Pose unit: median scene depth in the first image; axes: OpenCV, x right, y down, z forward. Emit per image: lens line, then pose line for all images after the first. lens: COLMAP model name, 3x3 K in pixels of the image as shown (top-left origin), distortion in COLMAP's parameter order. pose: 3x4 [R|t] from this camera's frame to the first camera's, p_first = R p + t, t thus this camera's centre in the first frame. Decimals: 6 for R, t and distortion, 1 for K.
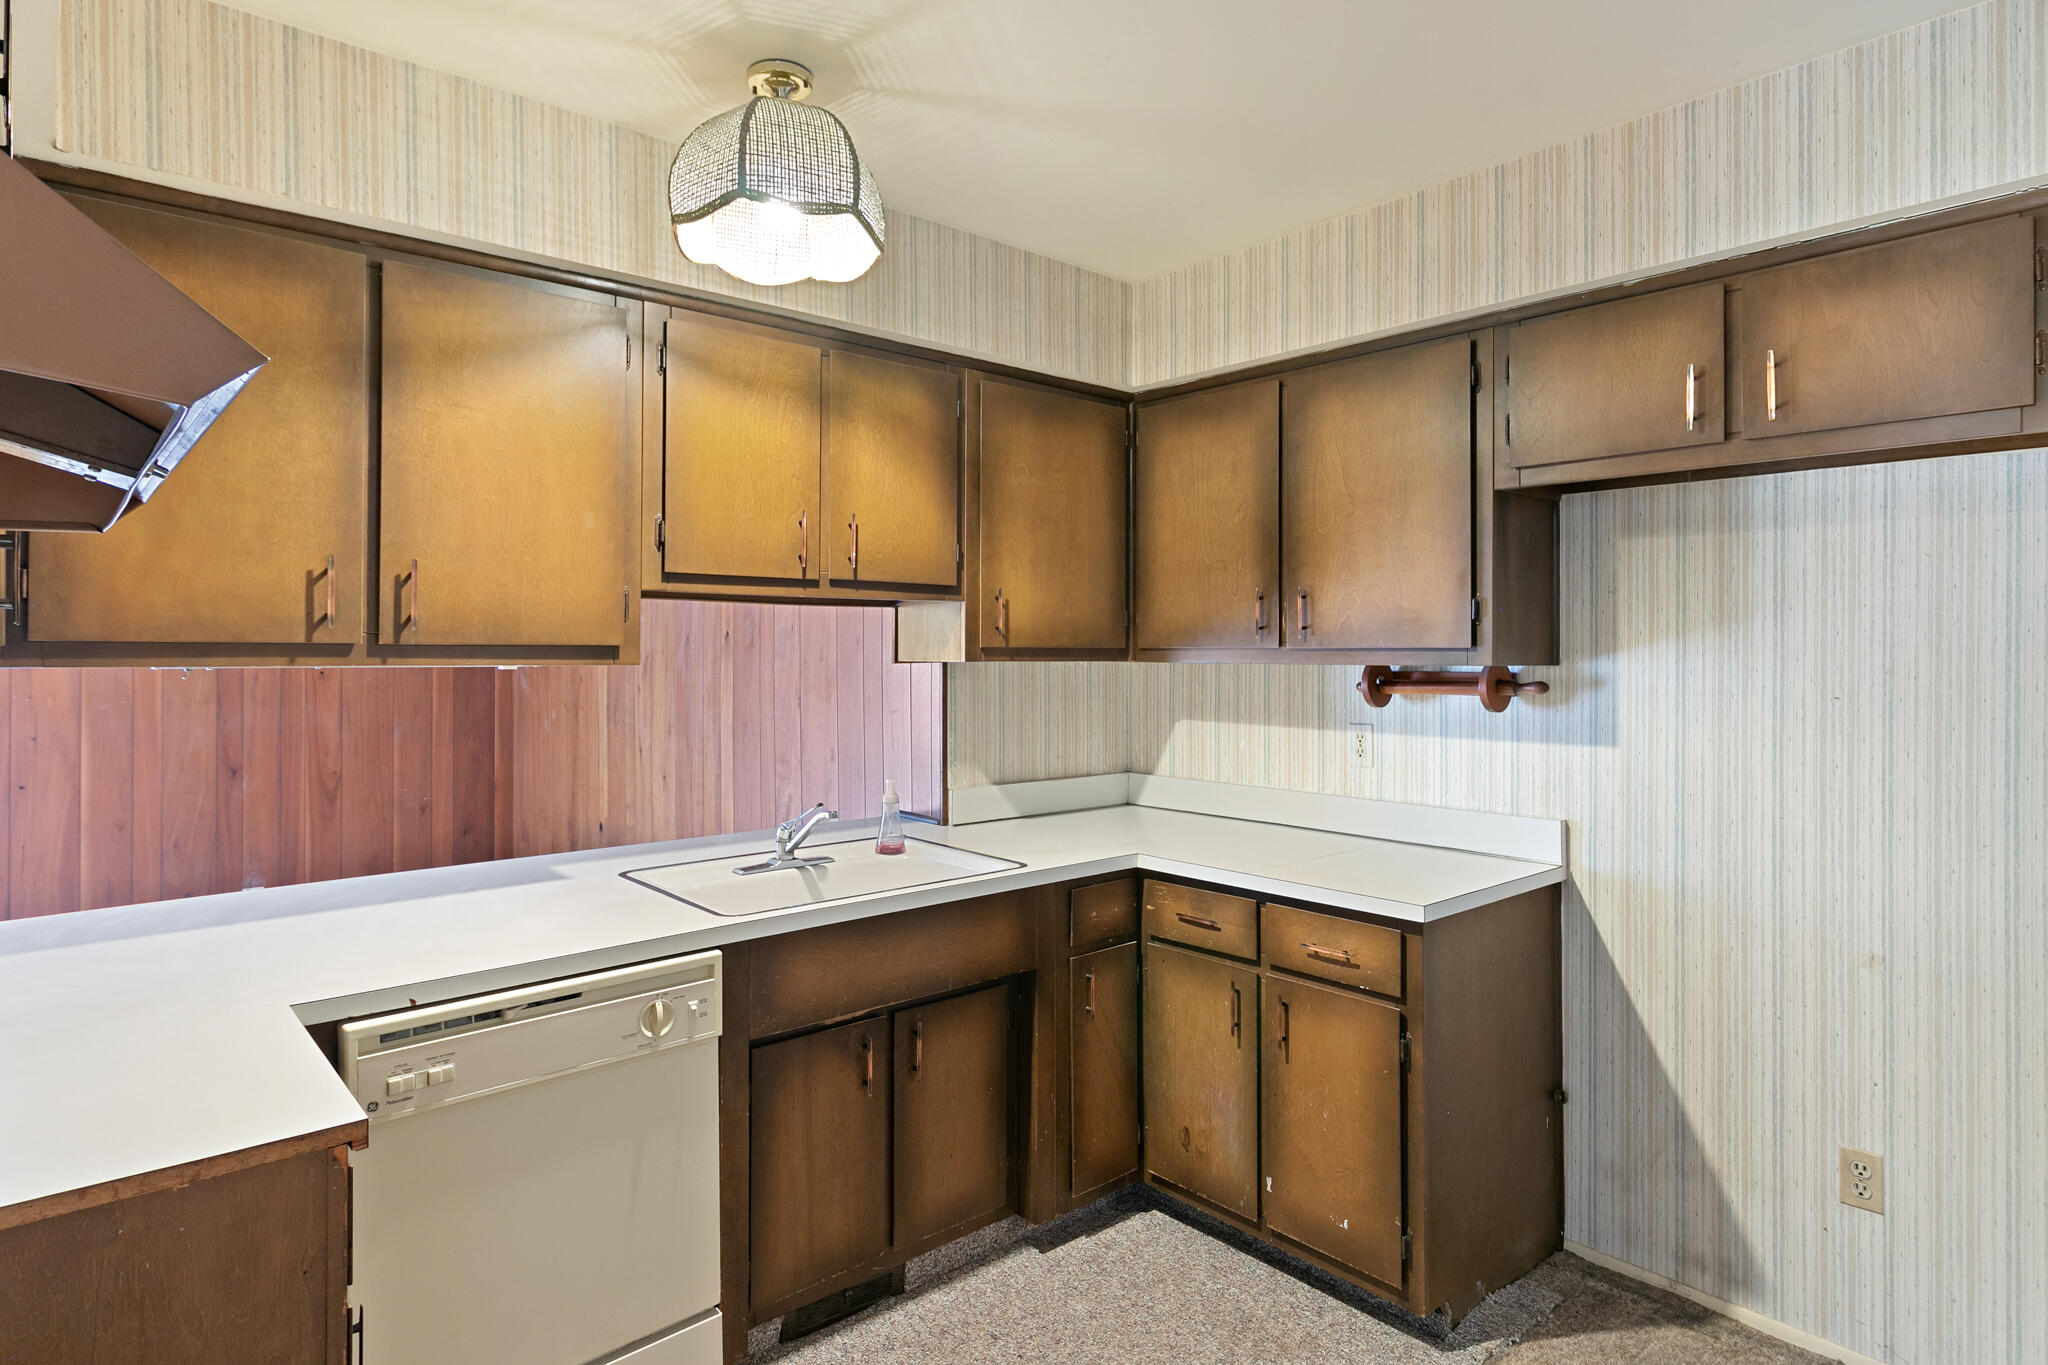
lens RADIAL K [[1130.6, 0, 1002.9], [0, 1130.6, 639.5], [0, 0, 1]] dist [0.004810, -0.000026]
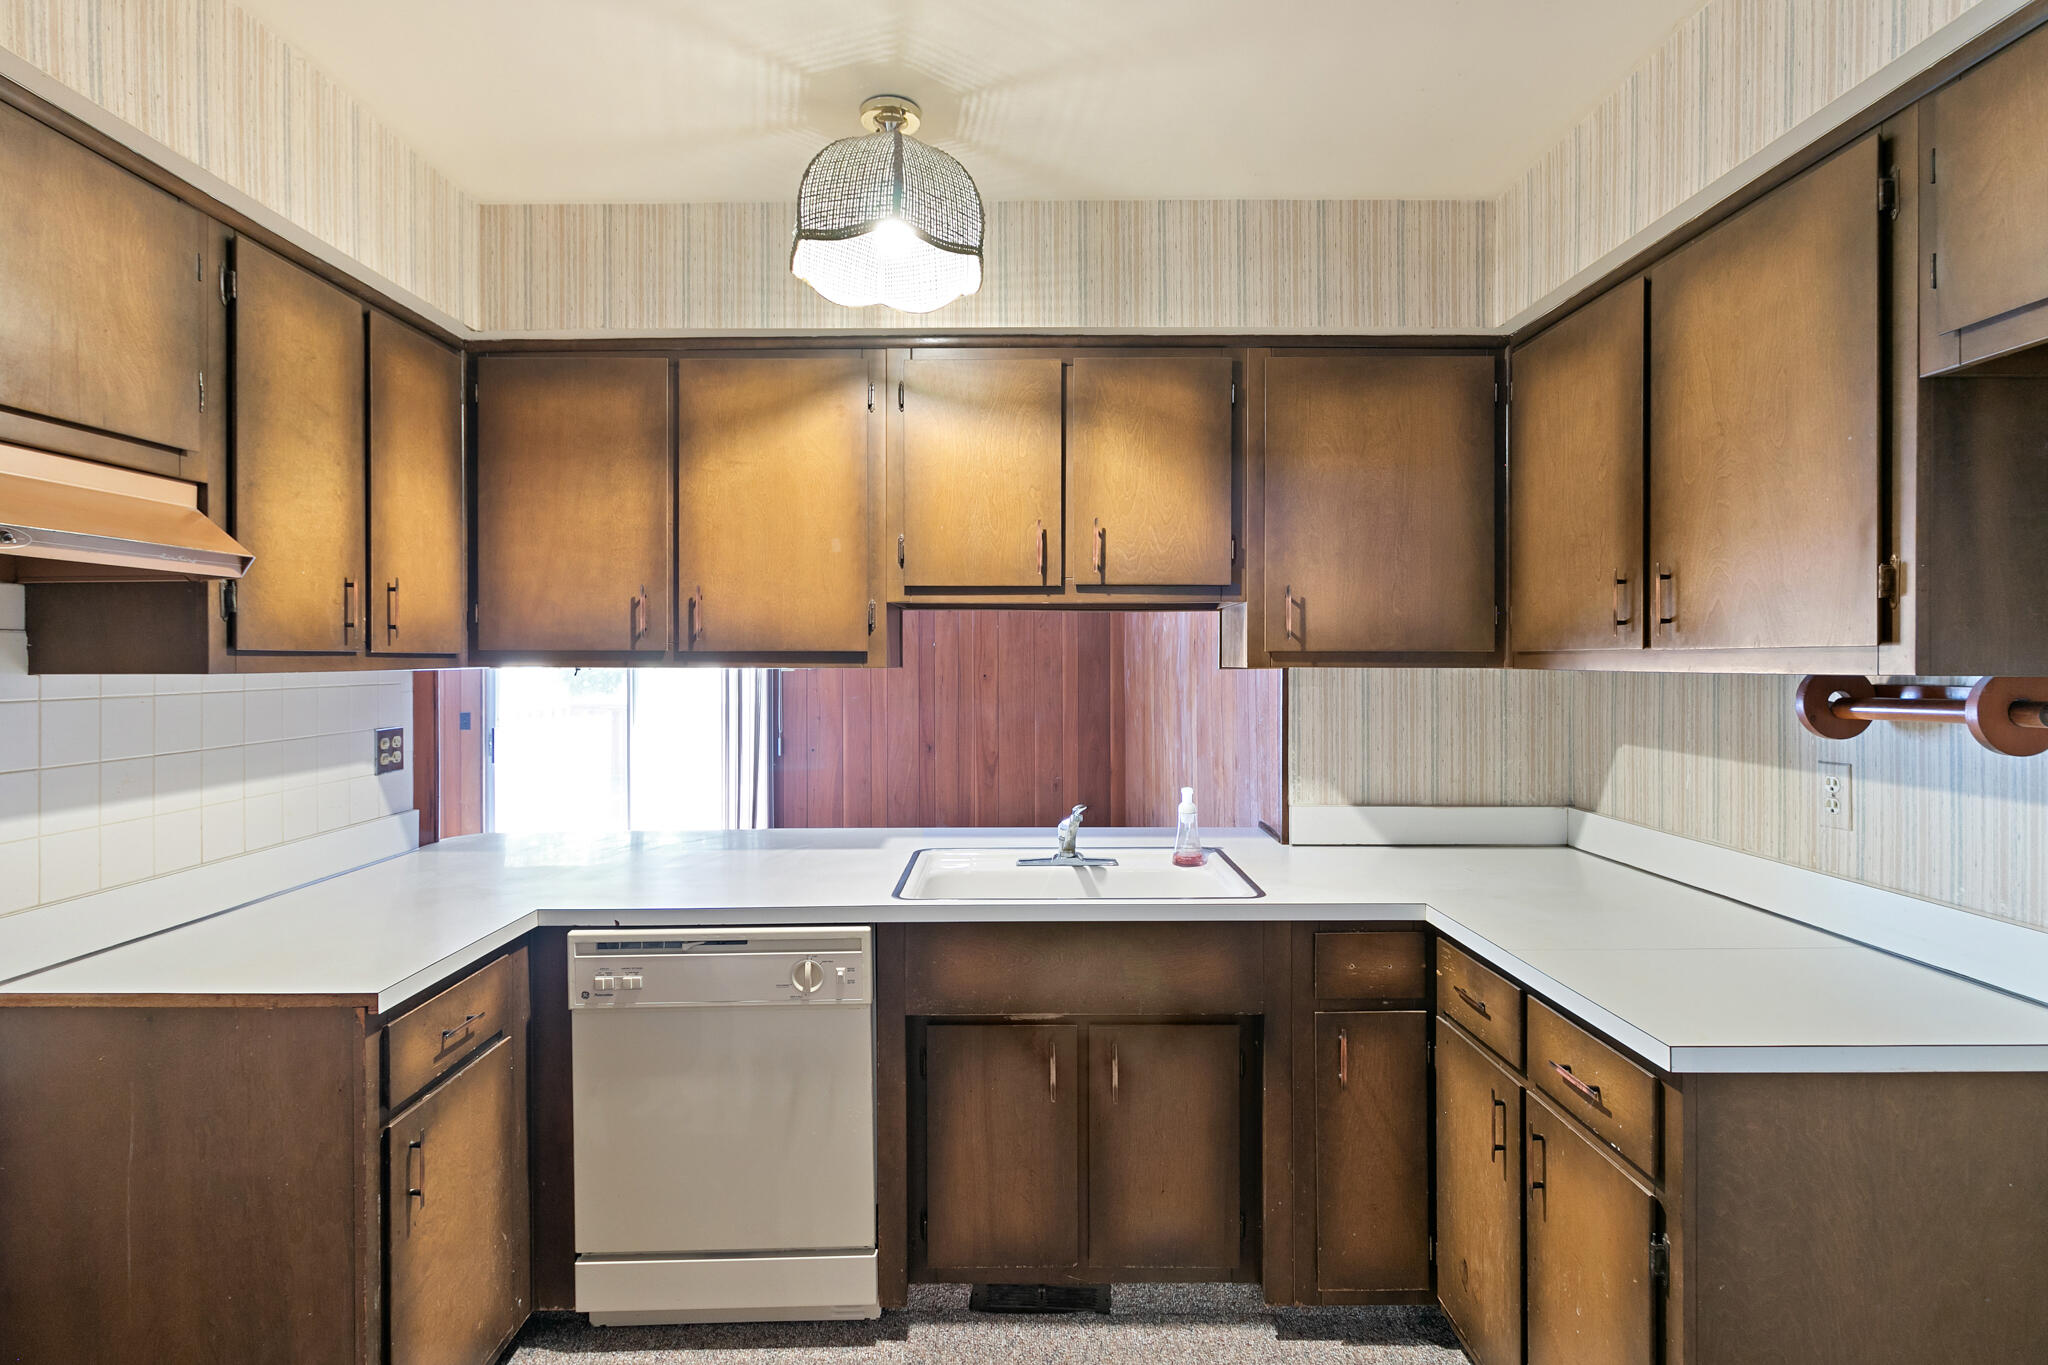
lens RADIAL K [[1016.5, 0, 1010.0], [0, 1016.5, 659.1], [0, 0, 1]] dist [0.001001, -0.000881]
pose [[0.757964, -0.002287, -0.652293, 0.397665], [0.007847, 0.999953, 0.005612, 0.007487], [0.652250, -0.009373, 0.757946, 0.272122]]
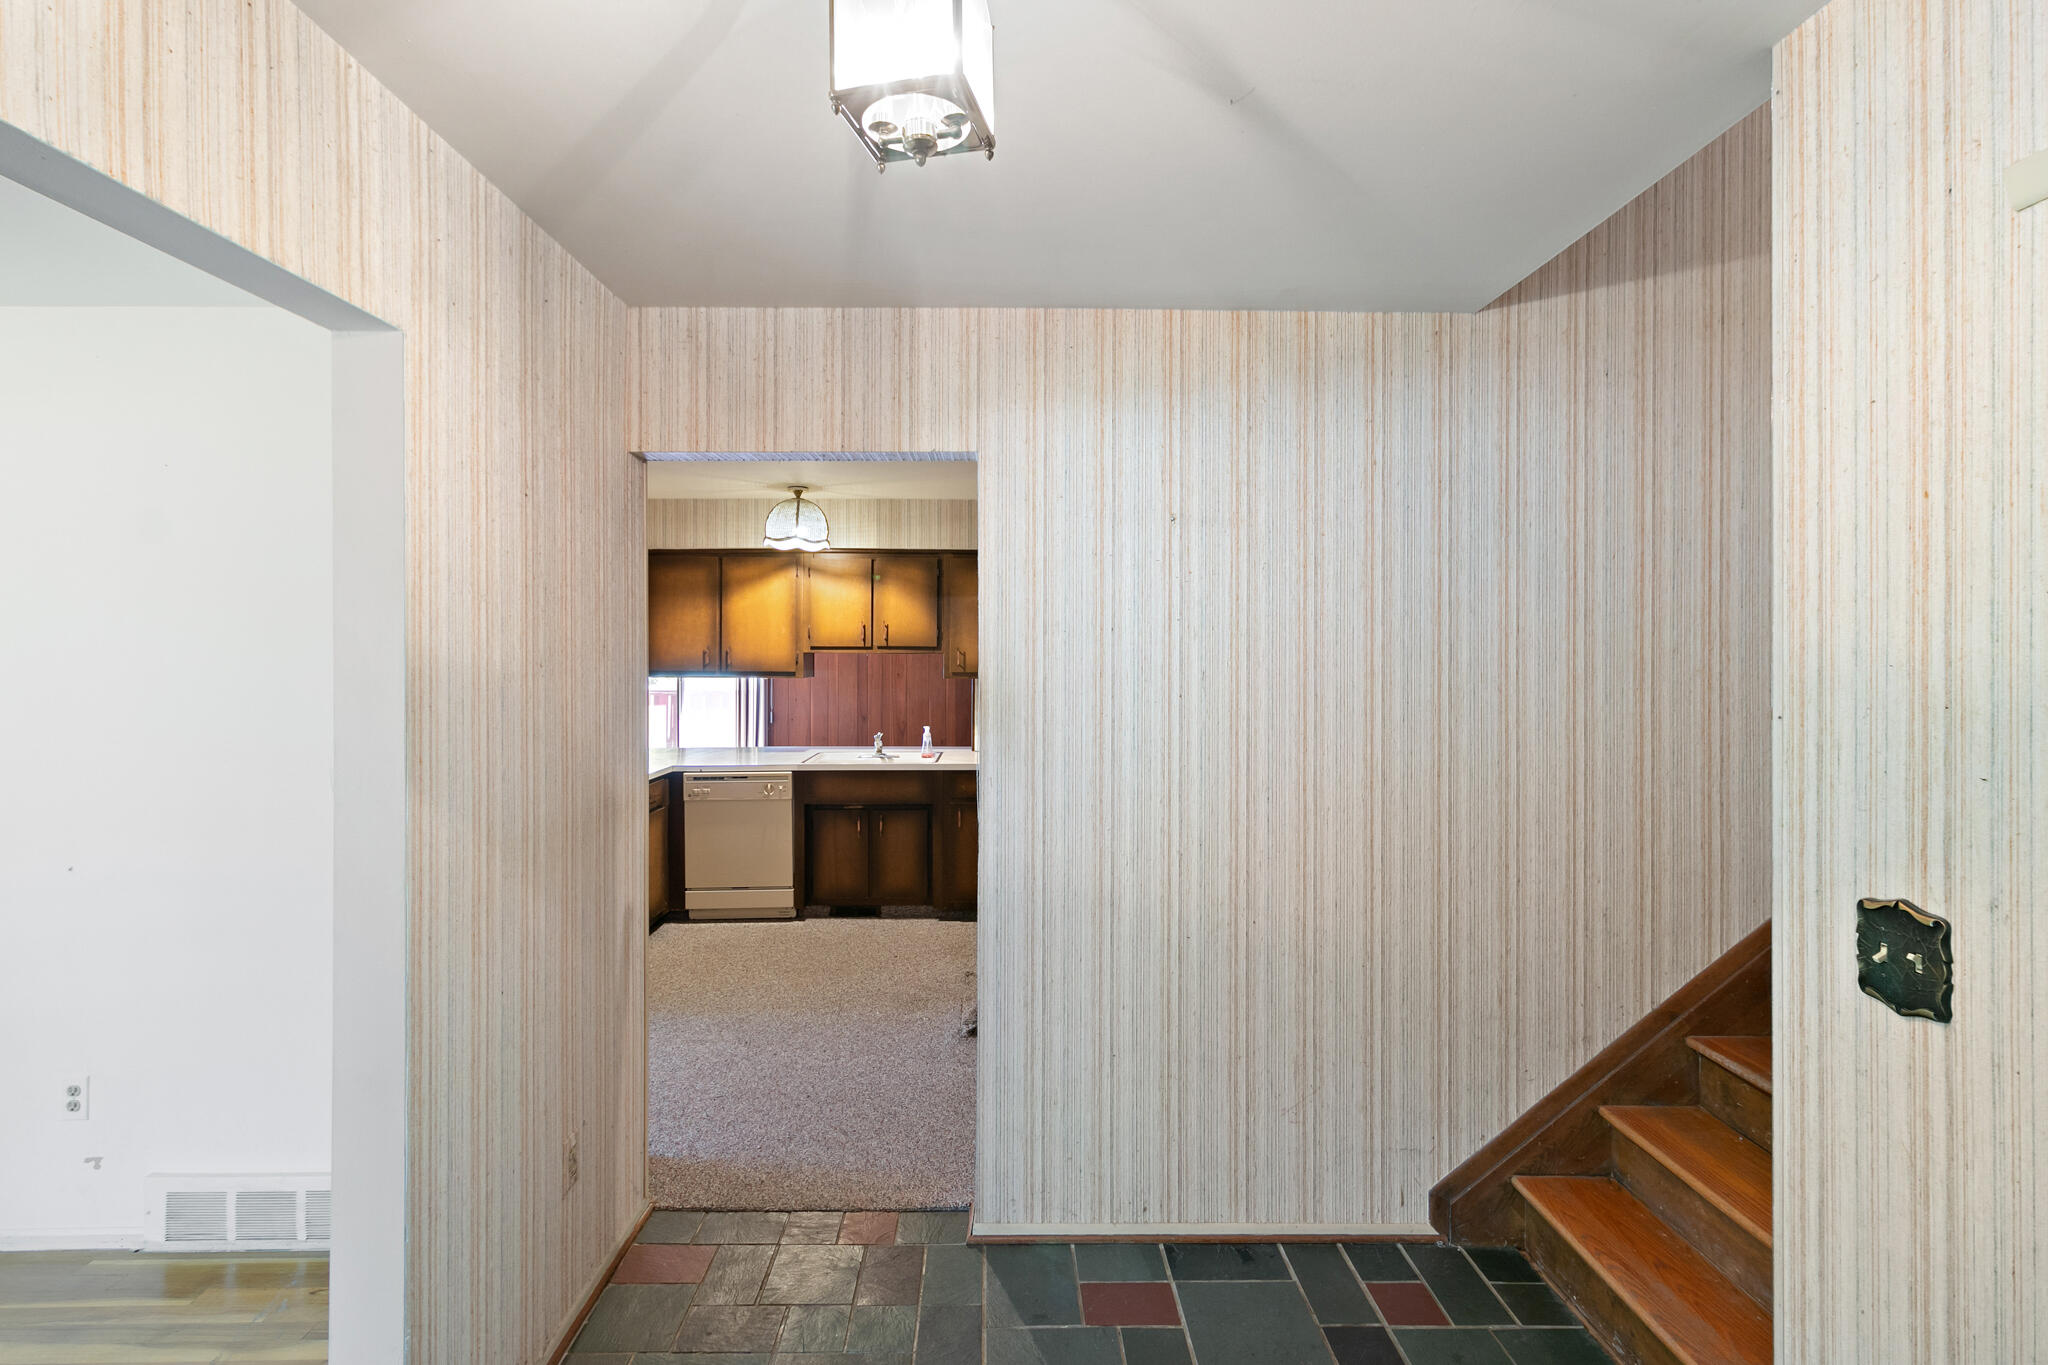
lens RADIAL K [[937.4, 0, 1003.4], [0, 937.4, 651.8], [0, 0, 1]] dist [0.009518, -0.000548]
pose [[0.760644, 0.001592, -0.649168, 1.473216], [0.003609, 0.999971, 0.006681, -0.053395], [0.649160, -0.007424, 0.760616, -0.452679]]
